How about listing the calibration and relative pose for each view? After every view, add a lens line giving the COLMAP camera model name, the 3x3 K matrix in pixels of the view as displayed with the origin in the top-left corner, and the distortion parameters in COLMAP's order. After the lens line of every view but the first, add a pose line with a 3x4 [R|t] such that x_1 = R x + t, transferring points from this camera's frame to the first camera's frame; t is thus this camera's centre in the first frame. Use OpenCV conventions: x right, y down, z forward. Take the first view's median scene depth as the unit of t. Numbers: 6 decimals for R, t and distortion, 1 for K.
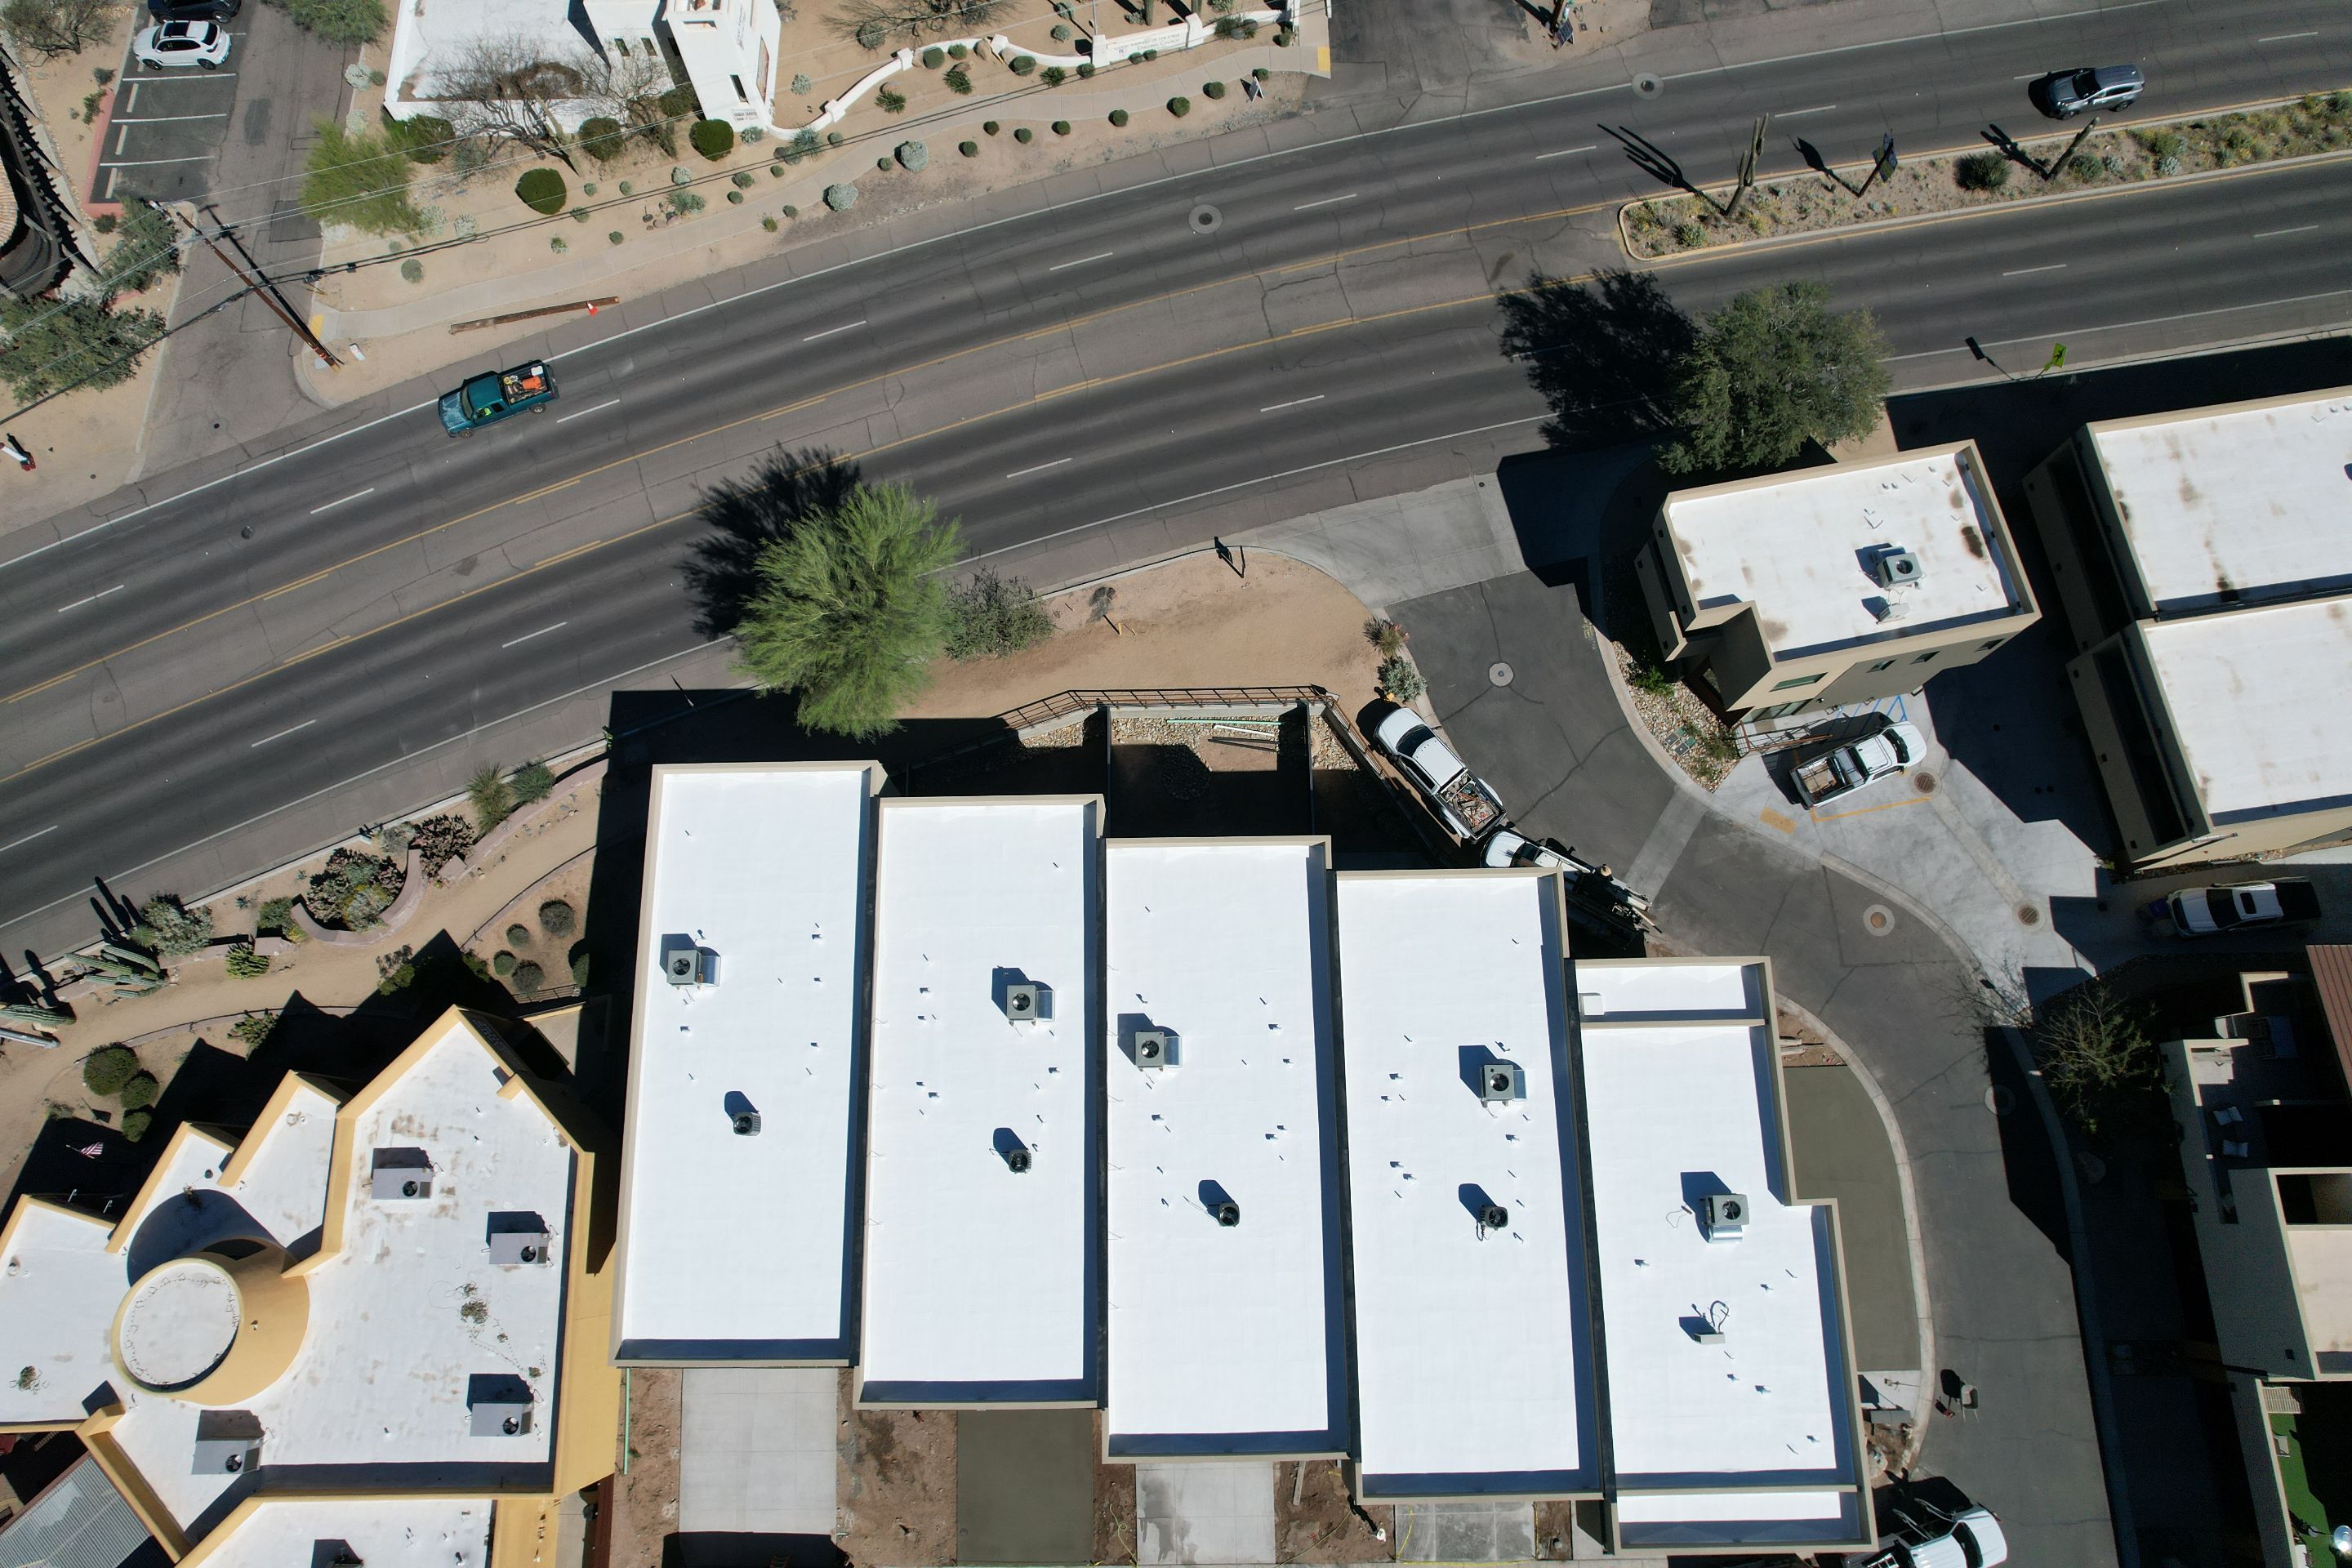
lens RADIAL K [[1503.4, 0, 1171.8], [0, 1503.4, 802.3], [0, 0, 1]] dist [-0.075749, 0.070836]
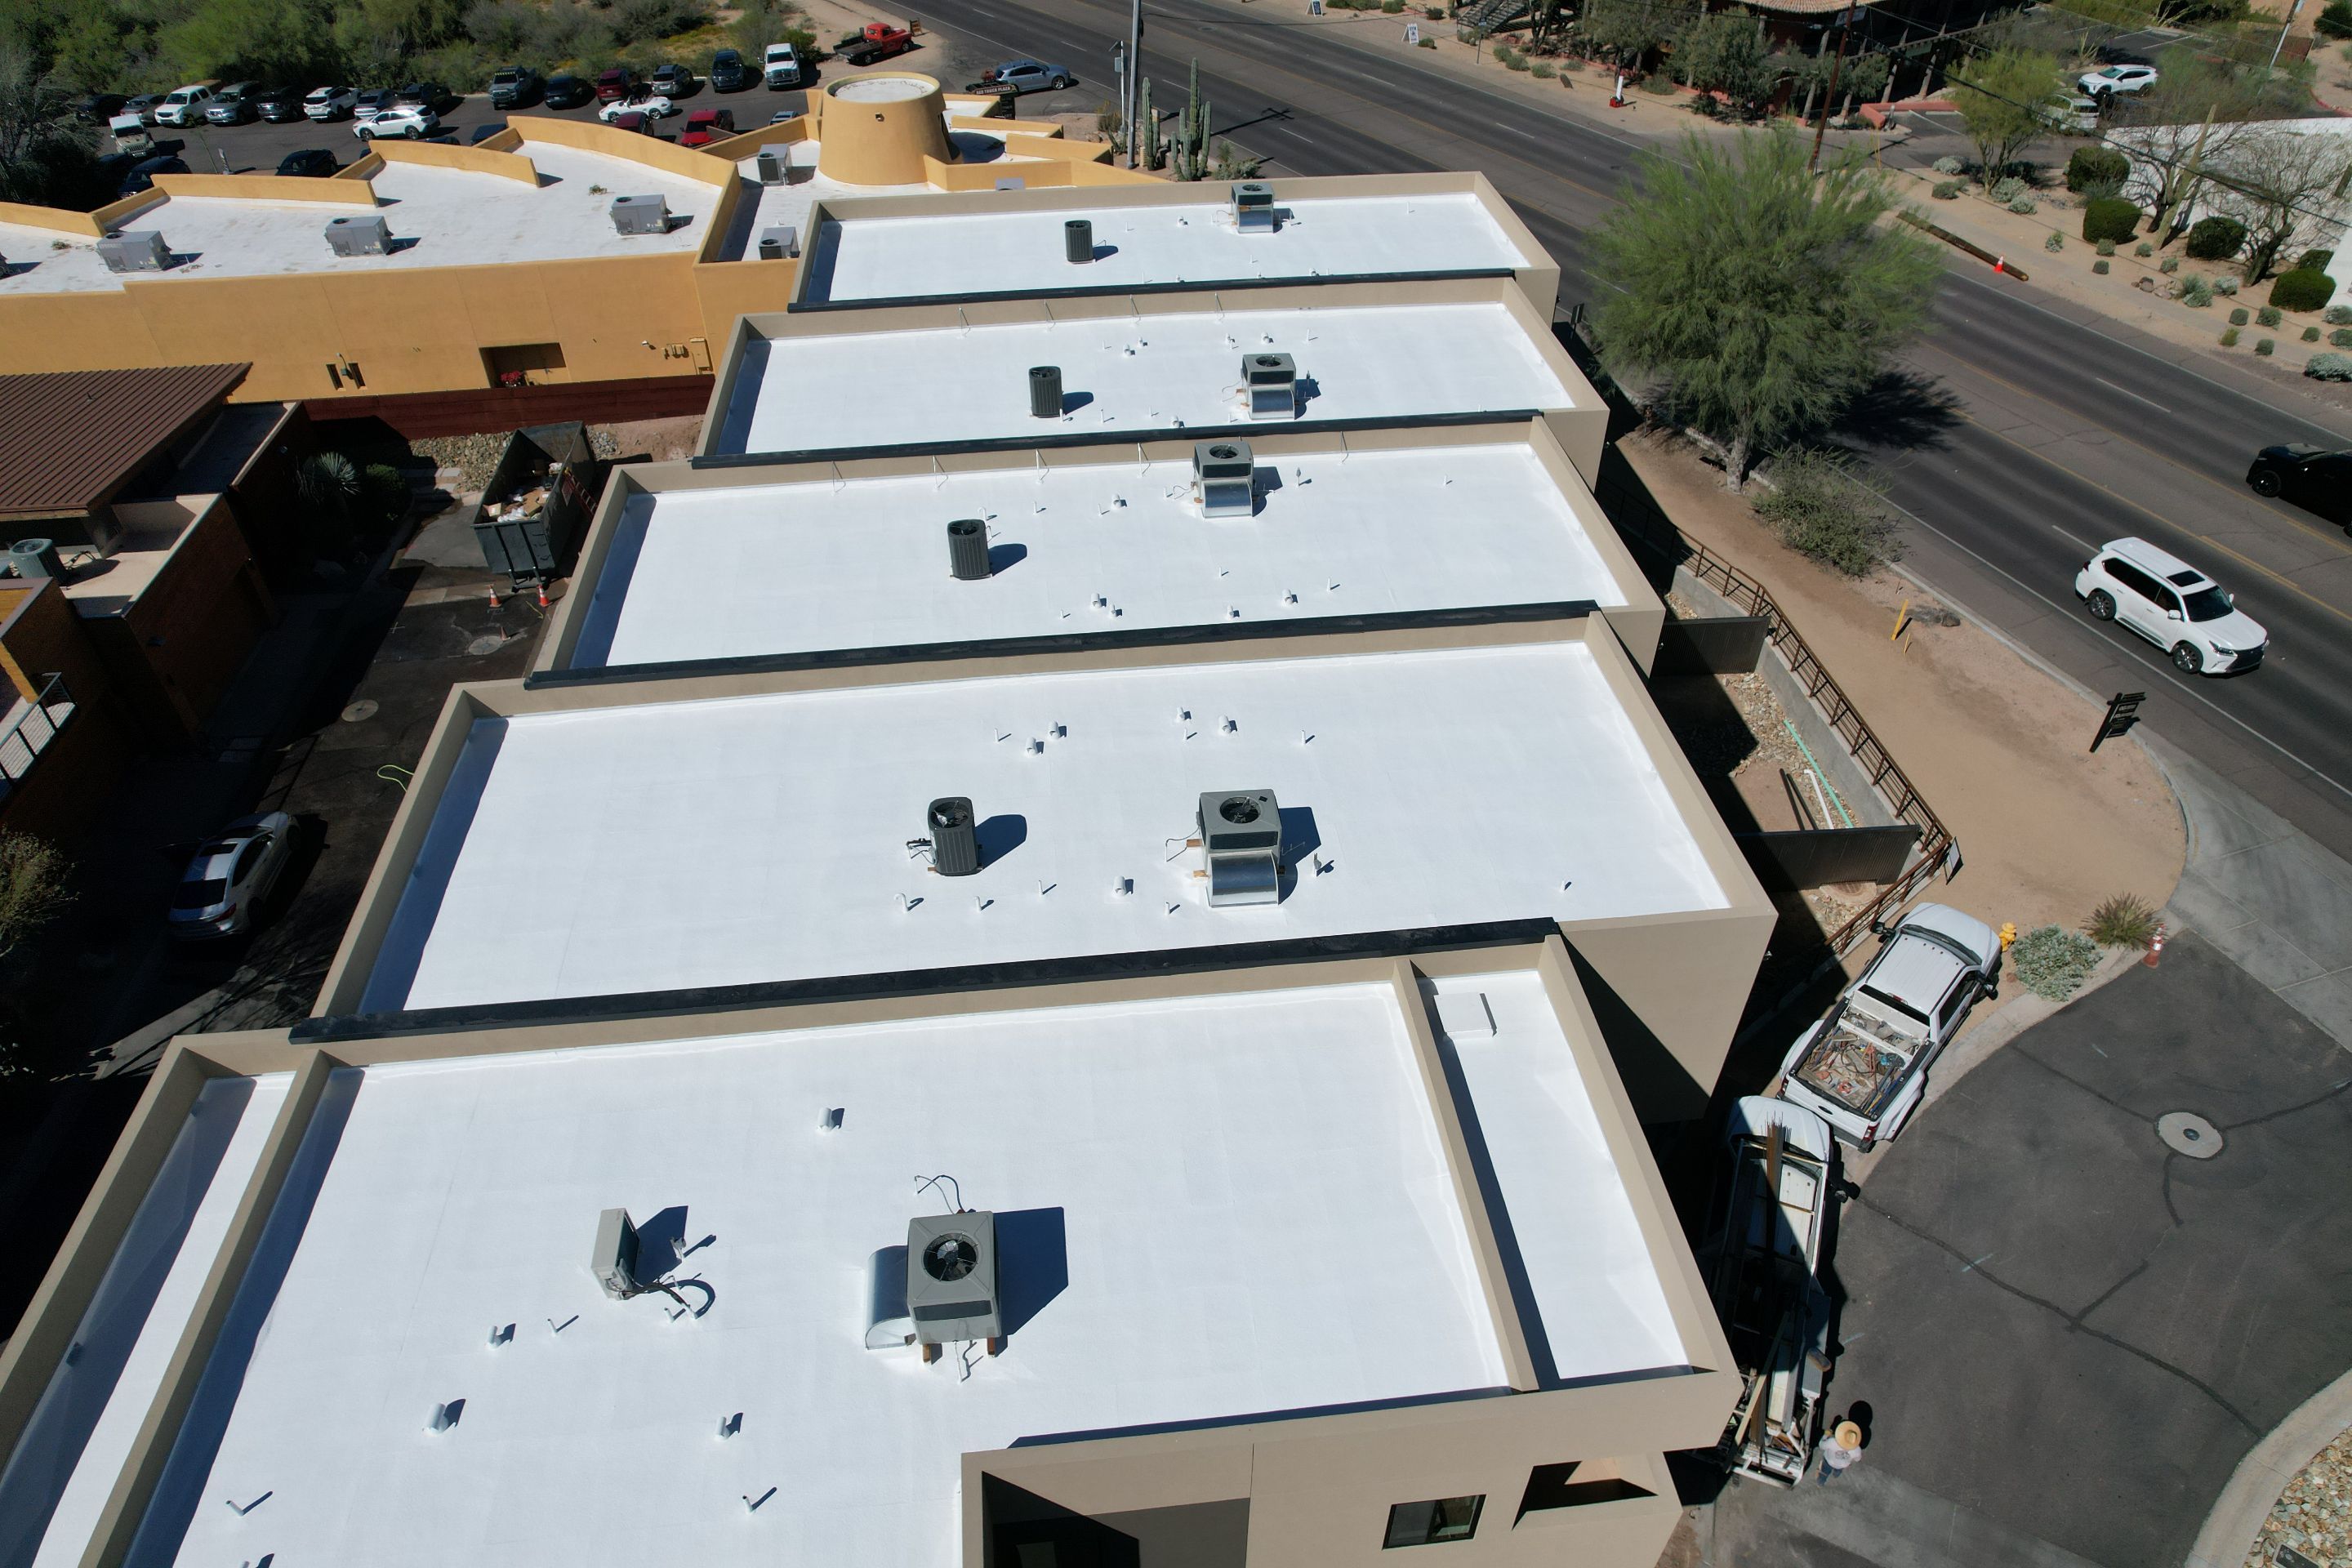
lens RADIAL K [[1503.4, 0, 1170.3], [0, 1503.4, 807.9], [0, 0, 1]] dist [-0.075749, 0.070836]
pose [[0.091005, 0.658259, -0.747270, 0.457445], [-0.957607, 0.263799, 0.115756, 0.127050], [0.273327, 0.705057, 0.654360, 0.573042]]
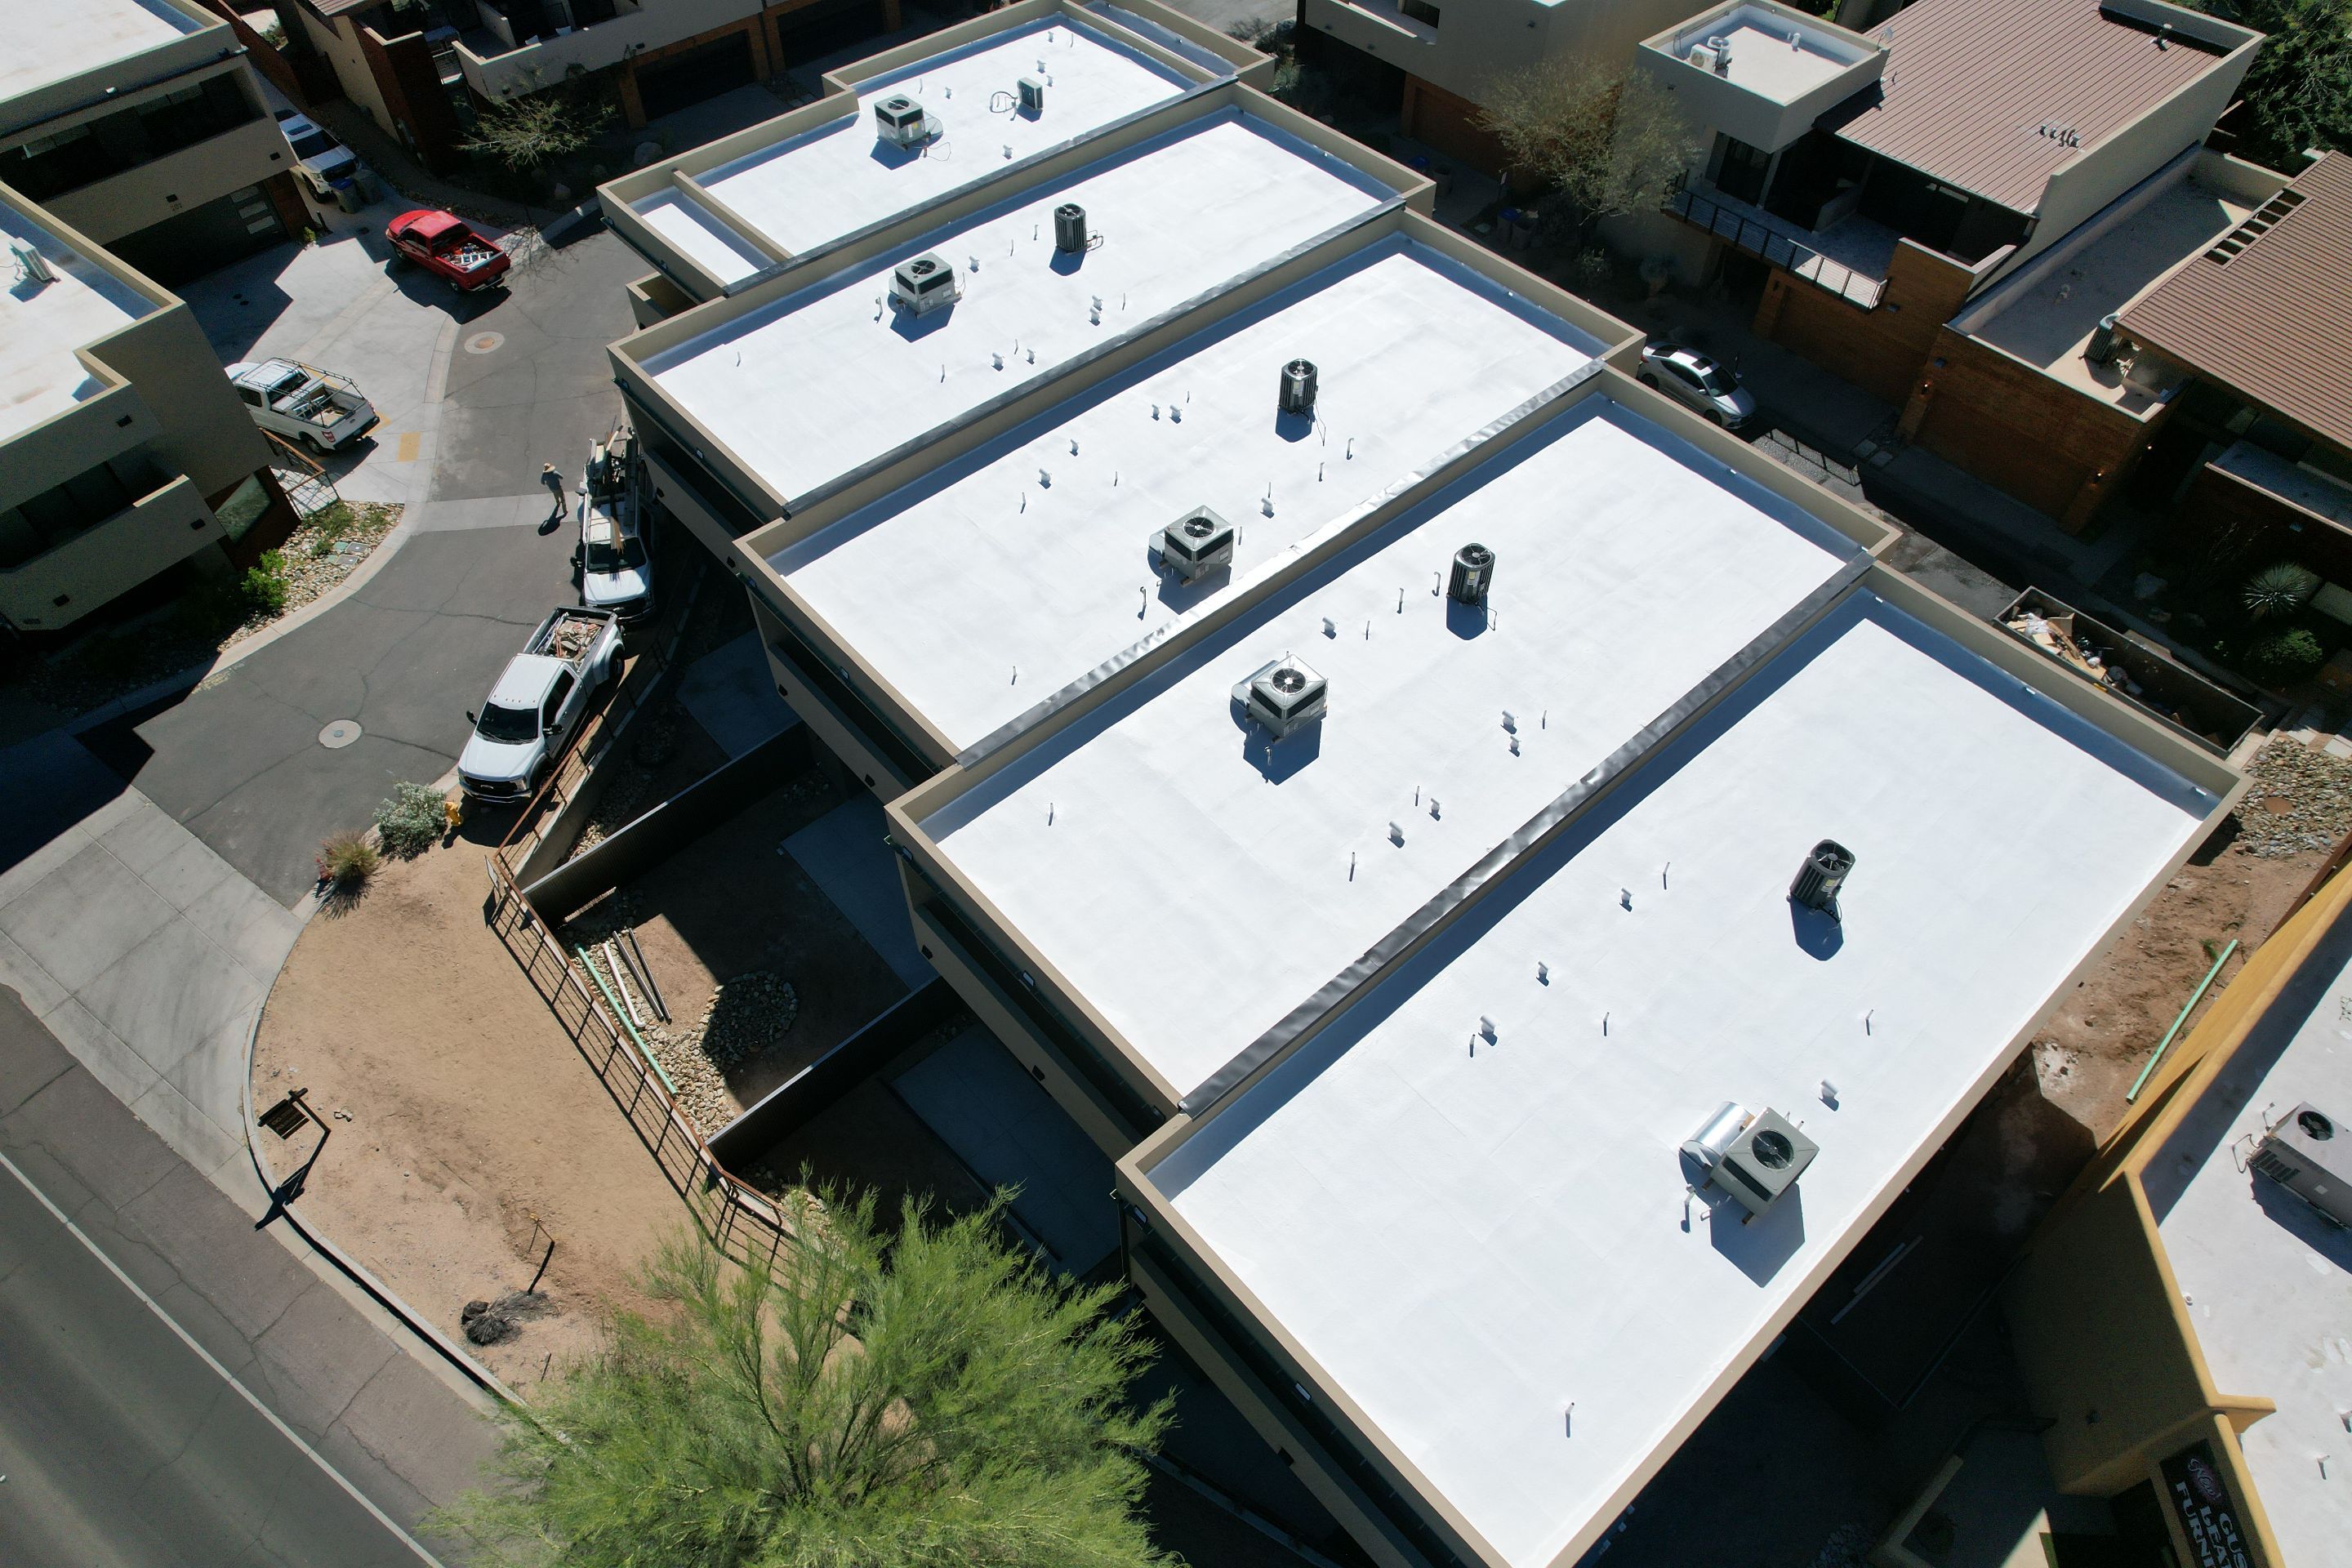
lens RADIAL K [[1503.4, 0, 1162.8], [0, 1503.4, 788.7], [0, 0, 1]] dist [-0.075749, 0.070836]
pose [[-0.648473, -0.582402, 0.490194, -0.307882], [0.736540, -0.317336, 0.597333, -0.207214], [-0.192332, 0.748402, 0.634746, 0.576053]]
